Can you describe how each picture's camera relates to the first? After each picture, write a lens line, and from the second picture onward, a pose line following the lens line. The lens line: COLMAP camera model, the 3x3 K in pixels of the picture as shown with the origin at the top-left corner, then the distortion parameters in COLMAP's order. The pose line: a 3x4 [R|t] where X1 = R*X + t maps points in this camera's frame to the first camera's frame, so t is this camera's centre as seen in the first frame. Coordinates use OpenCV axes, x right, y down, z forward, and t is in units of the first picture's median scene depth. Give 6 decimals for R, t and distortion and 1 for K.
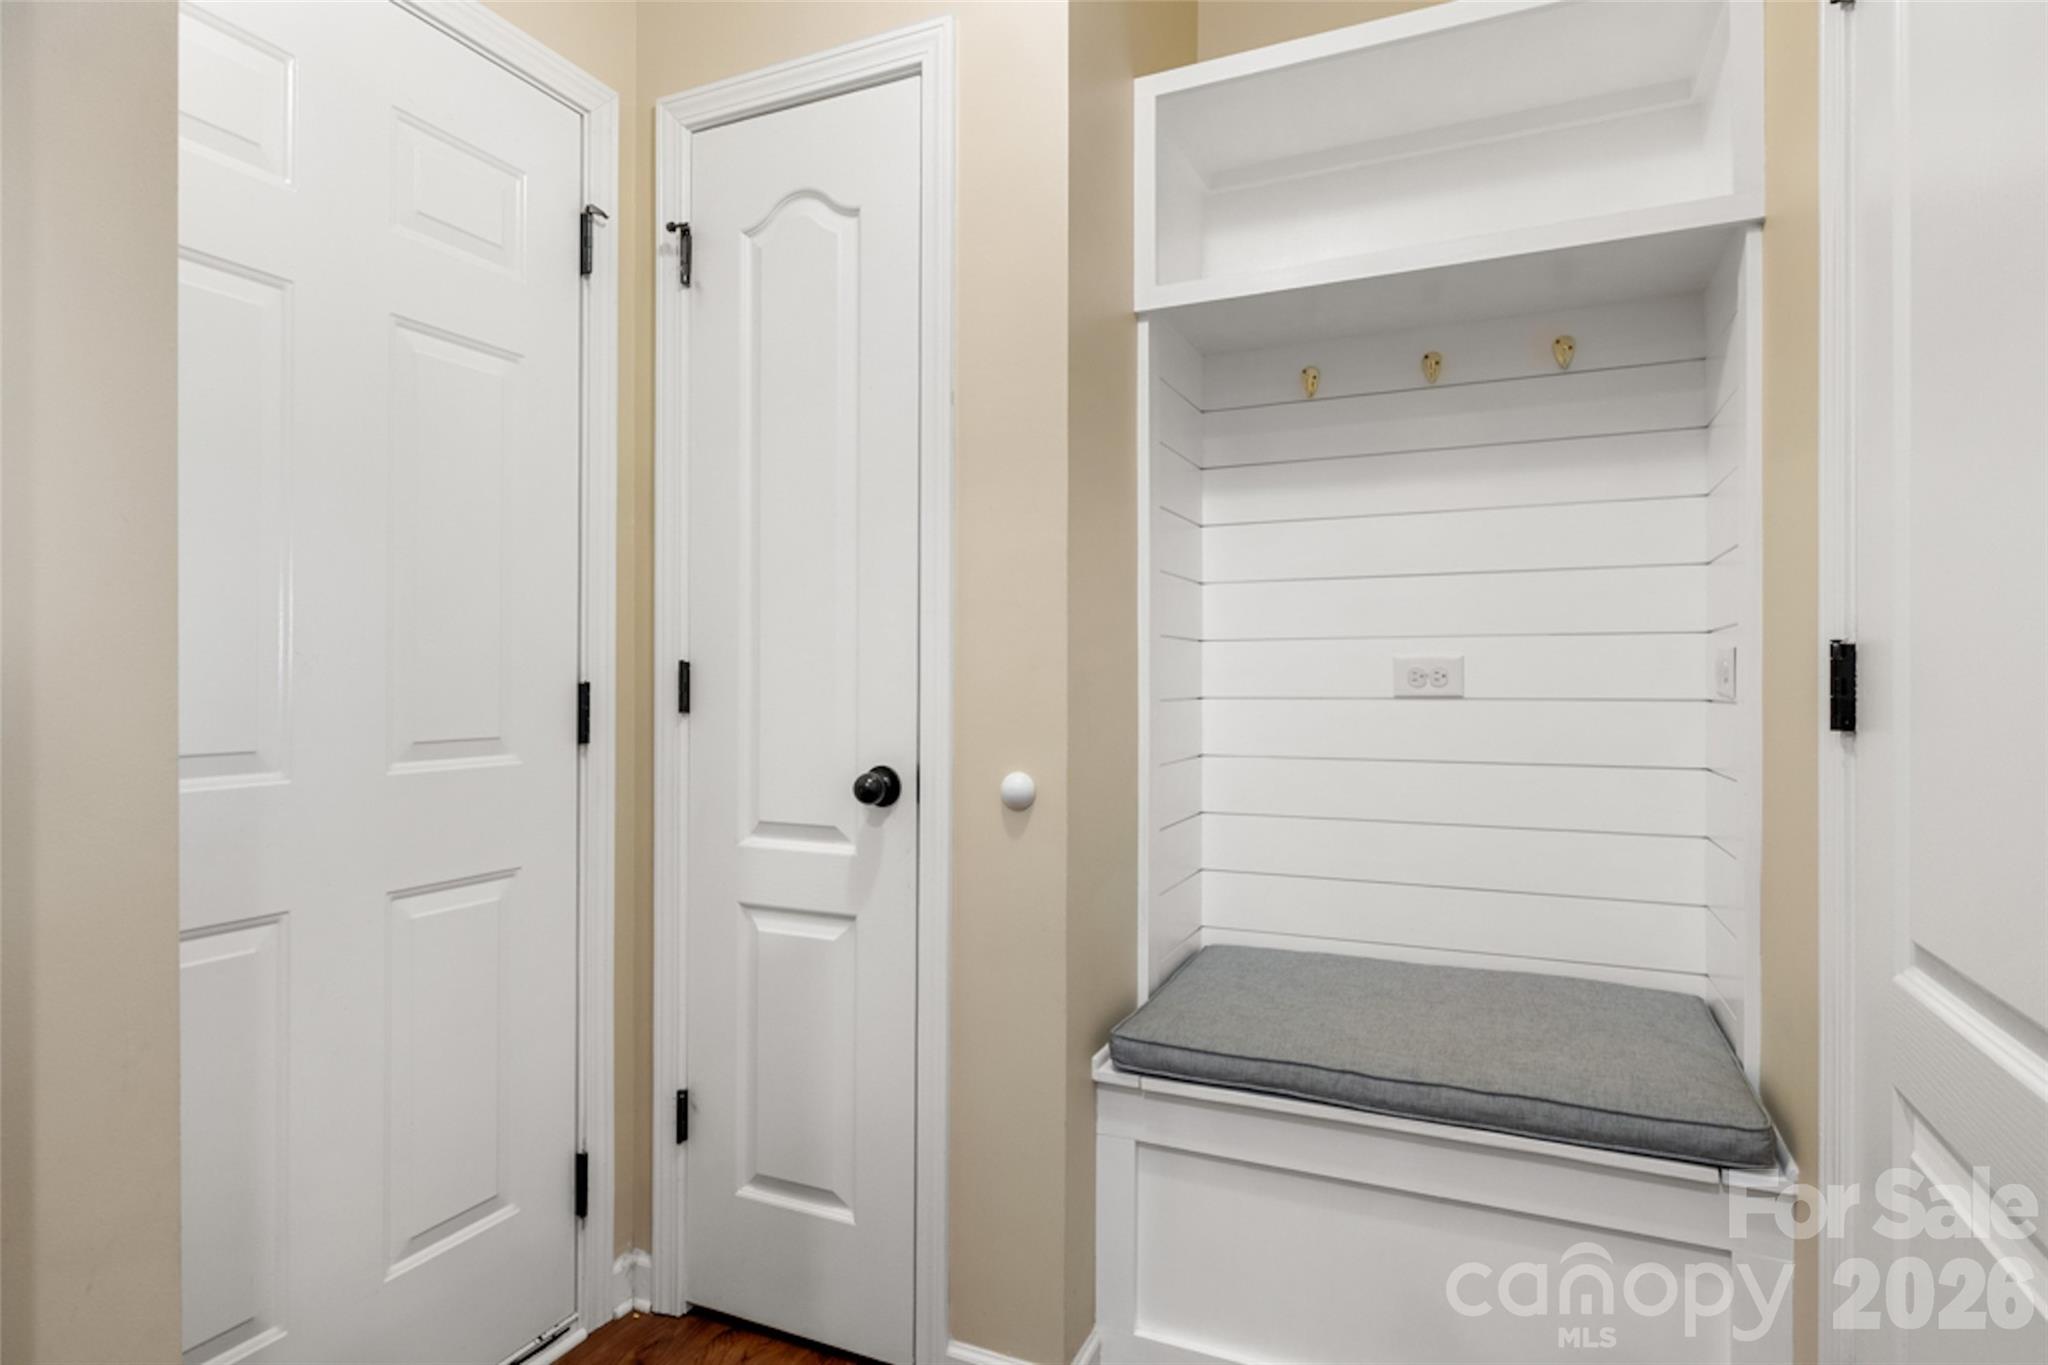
lens RADIAL K [[1063.0, 0, 1037.4], [0, 1063.0, 680.0], [0, 0, 1]] dist [0.000223, 0.000324]
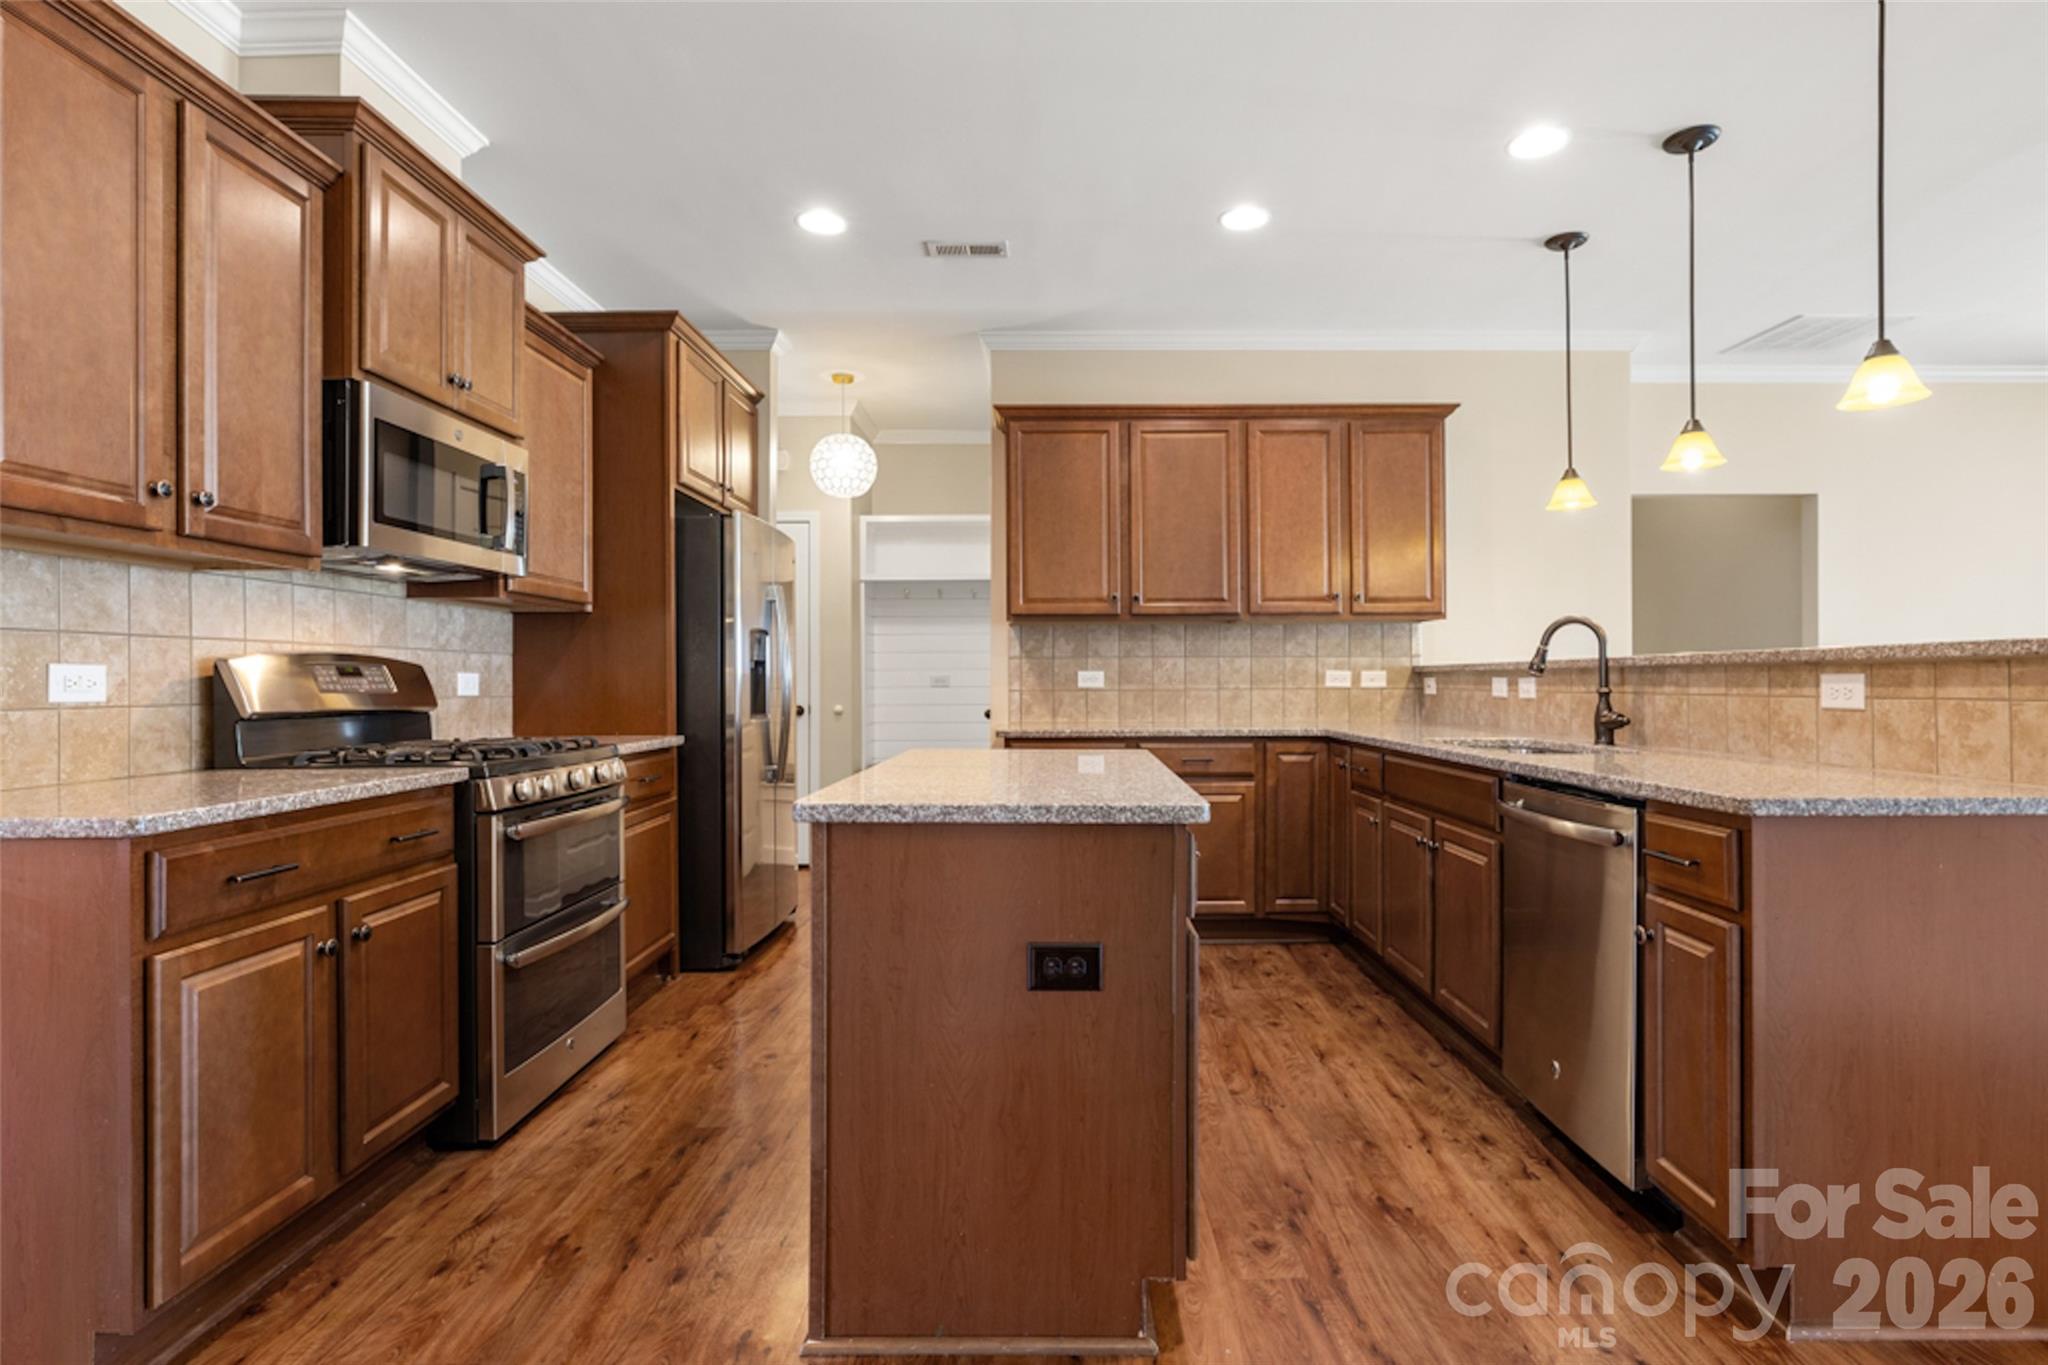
lens RADIAL K [[1022.5, 0, 1073.2], [0, 1022.5, 676.6], [0, 0, 1]] dist [0.005720, -0.000188]
pose [[0.905833, -0.003236, 0.423624, -0.774485], [0.004737, 0.999986, -0.002491, -0.007332], [-0.423610, 0.004263, 0.905835, -2.616888]]
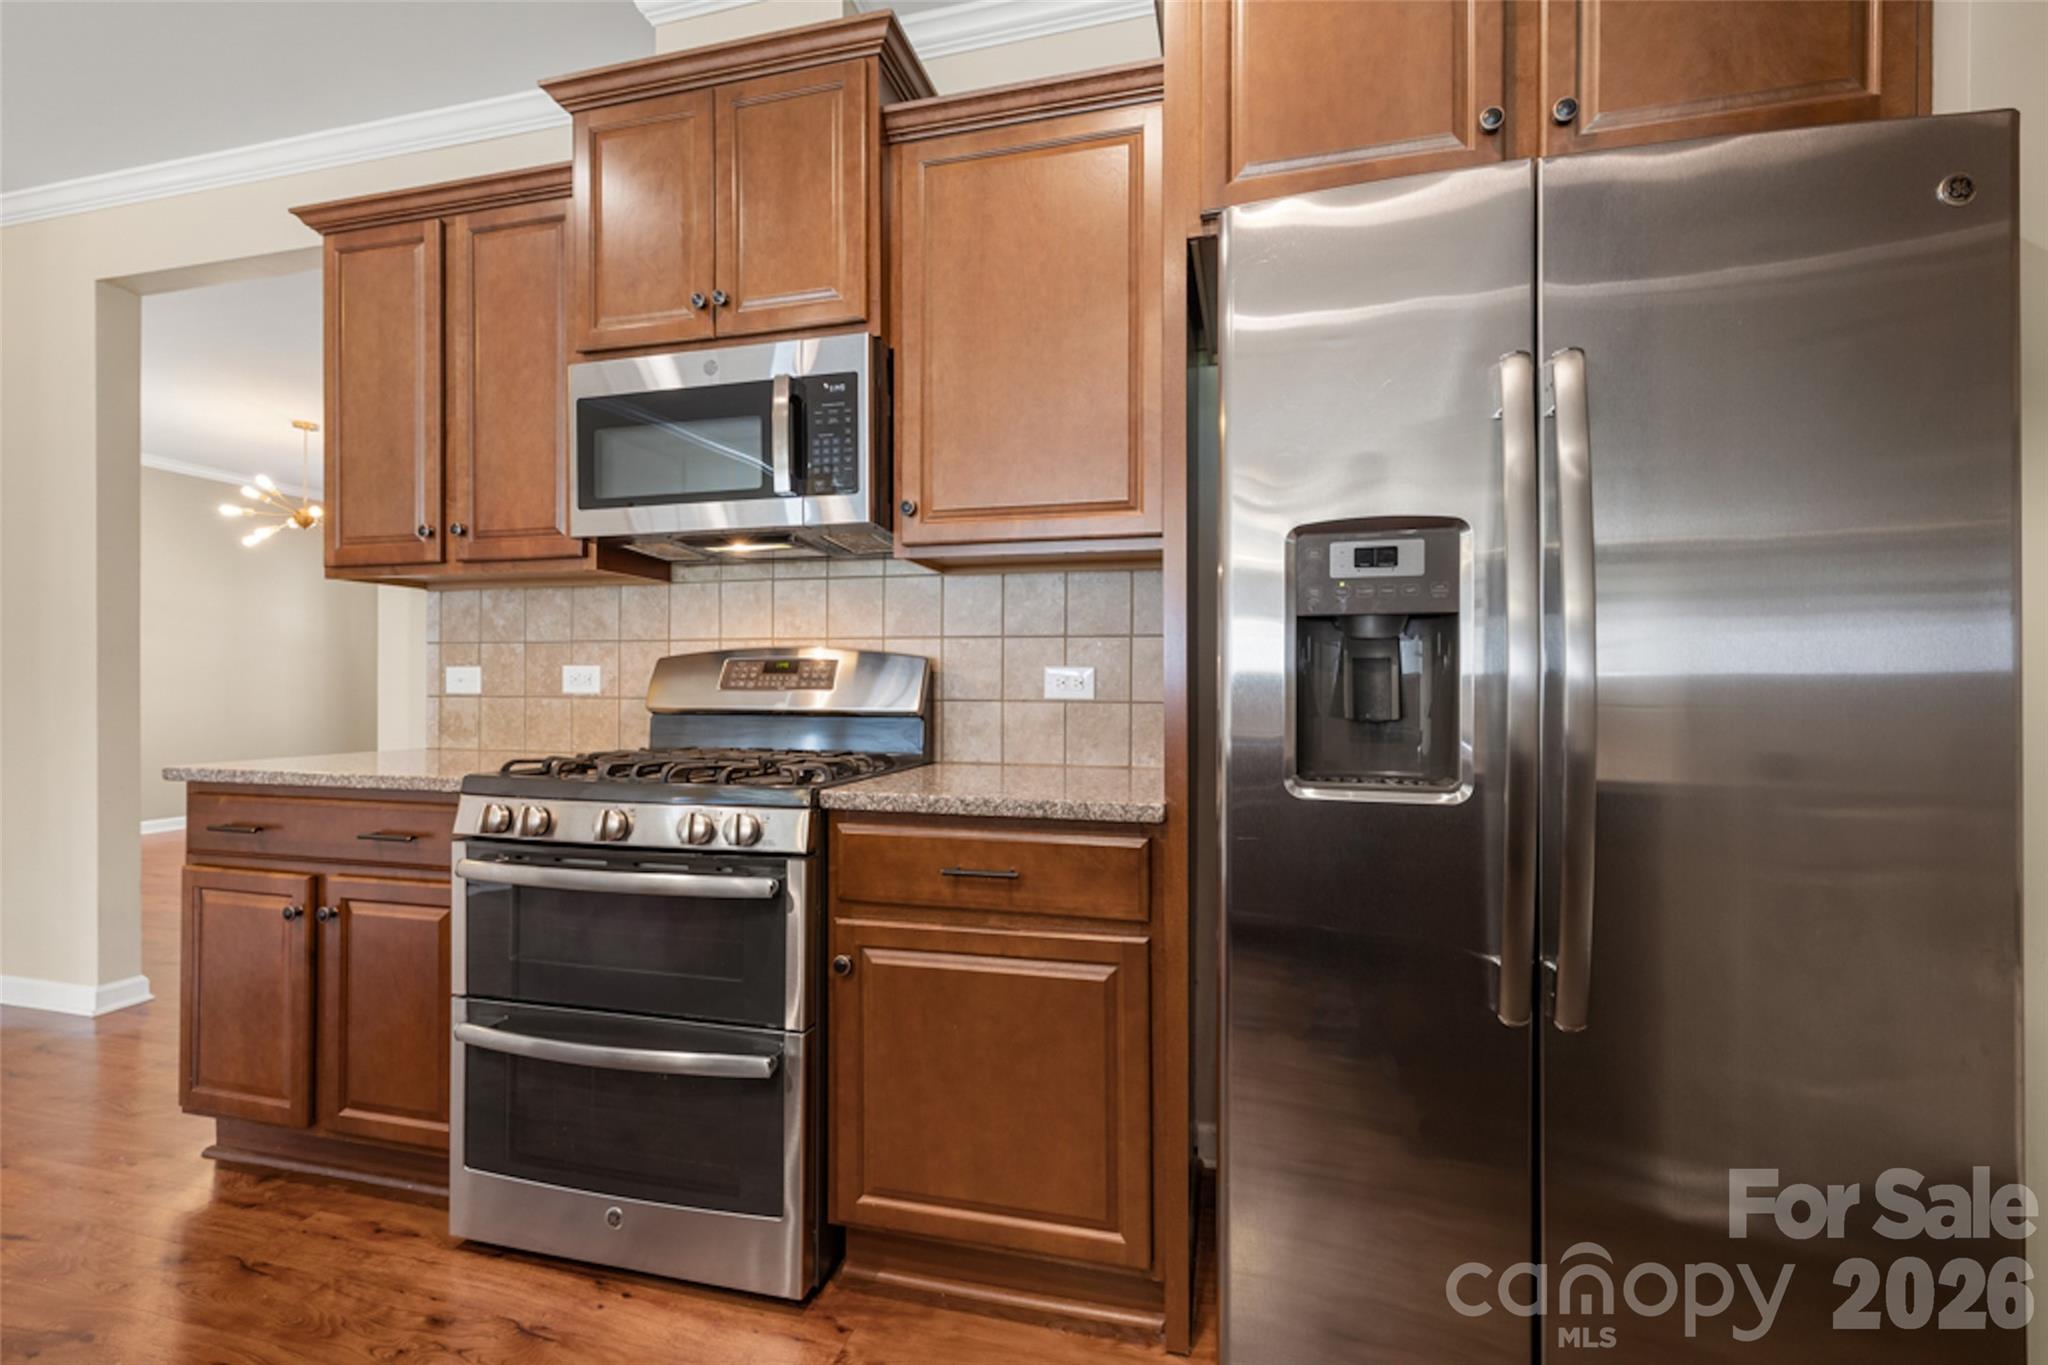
lens RADIAL K [[875.7, 0, 1031.1], [0, 875.7, 684.0], [0, 0, 1]] dist [-0.002148, -0.000380]
pose [[0.168218, -0.001156, -0.985749, 0.198257], [-0.001780, 0.999997, -0.001477, 0.000546], [0.985748, 0.002003, 0.168215, -0.492315]]
